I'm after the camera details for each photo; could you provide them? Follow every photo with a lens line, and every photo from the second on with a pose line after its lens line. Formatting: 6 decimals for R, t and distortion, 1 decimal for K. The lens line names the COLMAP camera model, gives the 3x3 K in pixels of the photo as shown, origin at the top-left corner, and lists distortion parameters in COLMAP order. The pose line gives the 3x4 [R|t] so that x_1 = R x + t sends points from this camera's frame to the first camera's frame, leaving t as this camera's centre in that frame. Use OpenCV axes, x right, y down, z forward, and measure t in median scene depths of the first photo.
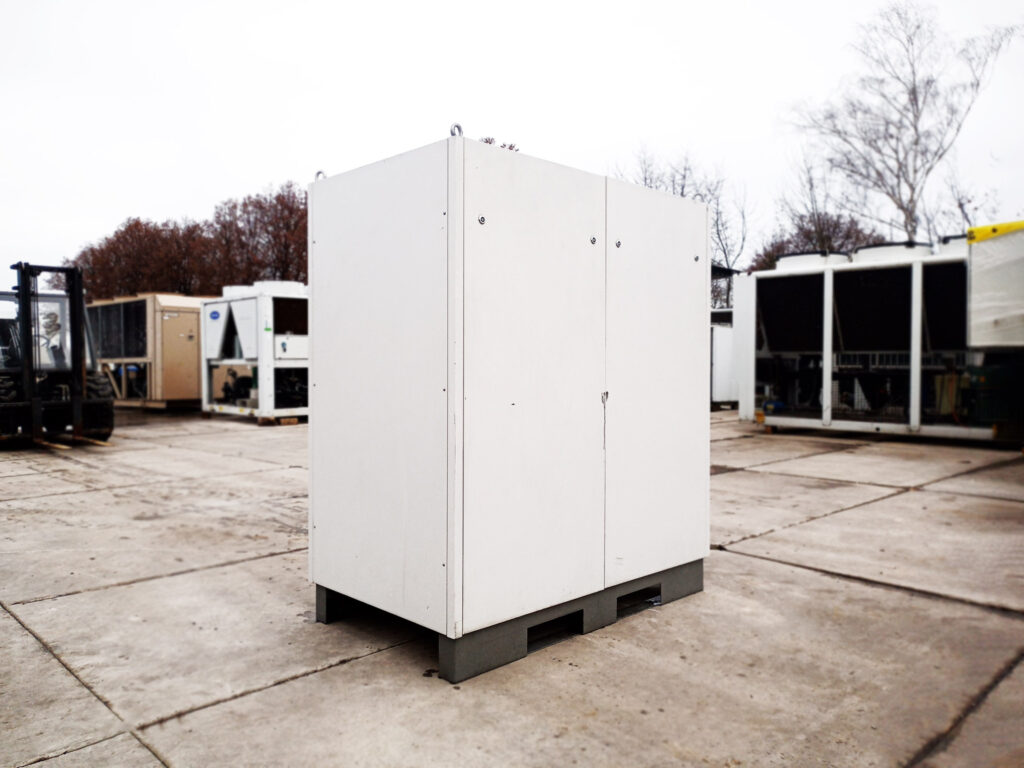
lens RADIAL K [[755.5, 0, 512.0], [0, 755.5, 384.0], [0, 0, 1]] dist [0.000682, 0.101427]
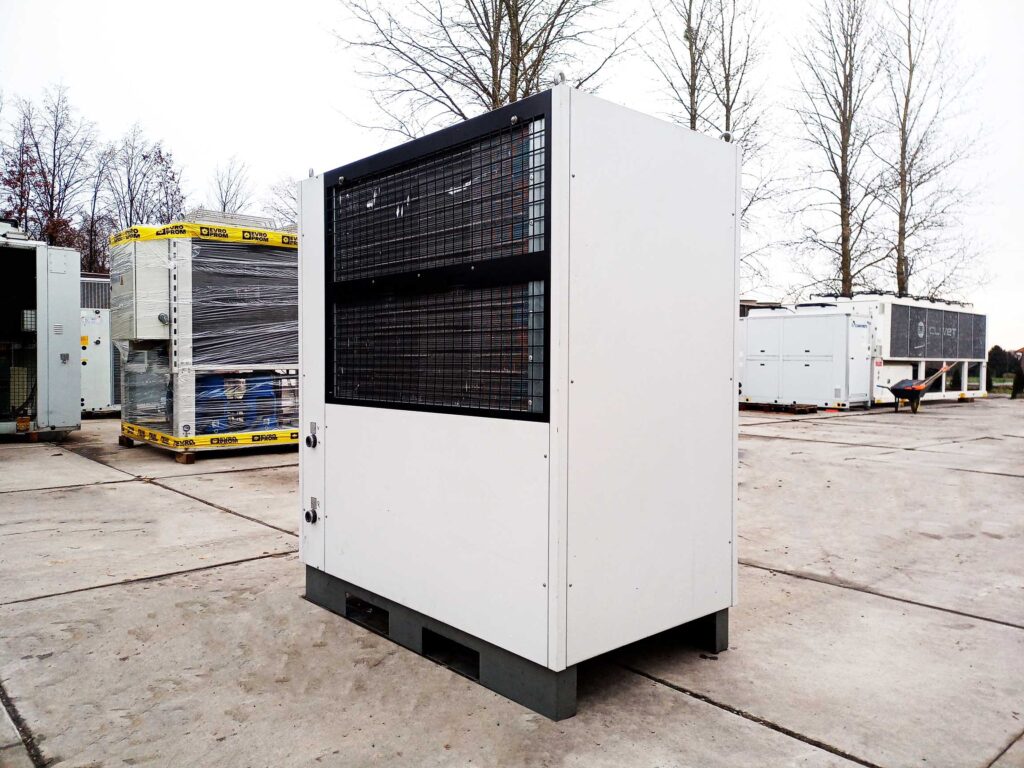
lens RADIAL K [[755.5, 0, 512.0], [0, 755.5, 384.0], [0, 0, 1]] dist [0.000682, 0.101427]
pose [[0.039318, -0.025341, 0.998905, -1.168418], [0.010905, 0.999630, 0.024930, -0.016724], [-0.999167, 0.009913, 0.039580, 1.258325]]
